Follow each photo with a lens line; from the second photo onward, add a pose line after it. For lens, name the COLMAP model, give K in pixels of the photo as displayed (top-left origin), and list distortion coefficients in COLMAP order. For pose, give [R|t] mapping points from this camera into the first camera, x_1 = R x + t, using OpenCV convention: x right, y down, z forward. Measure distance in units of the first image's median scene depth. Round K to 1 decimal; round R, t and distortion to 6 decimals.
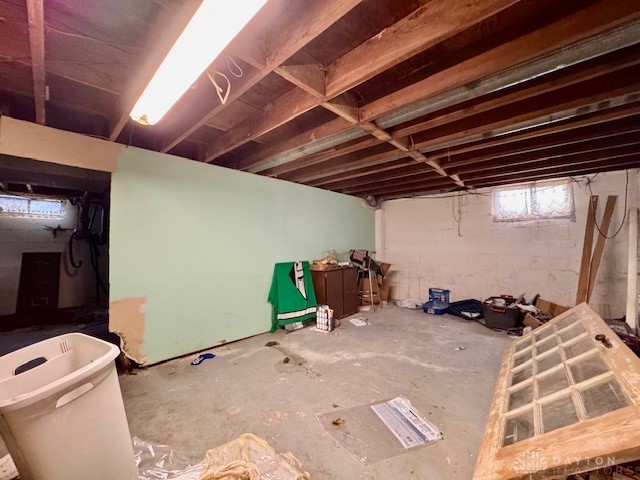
lens RADIAL K [[257.1, 0, 319.1], [0, 257.1, 241.3], [0, 0, 1]] dist [-0.002169, -0.000799]
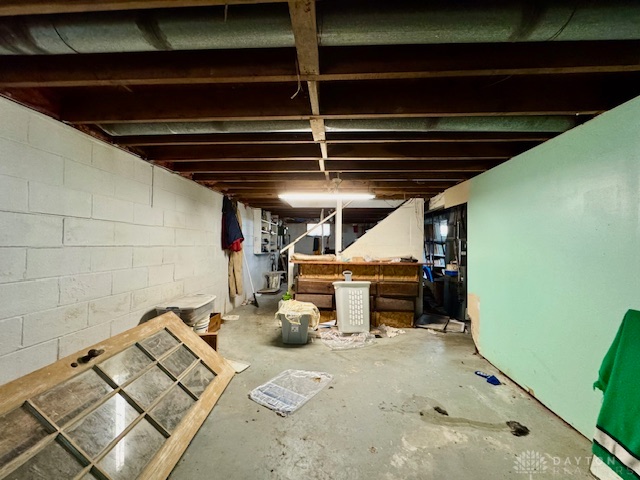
lens RADIAL K [[257.1, 0, 319.1], [0, 257.1, 241.0], [0, 0, 1]] dist [-0.002169, -0.000799]
pose [[-0.761395, -0.015055, -0.648114, 0.628901], [-0.004860, 0.999835, -0.017516, -0.018585], [0.648270, -0.010187, -0.761342, 1.324707]]
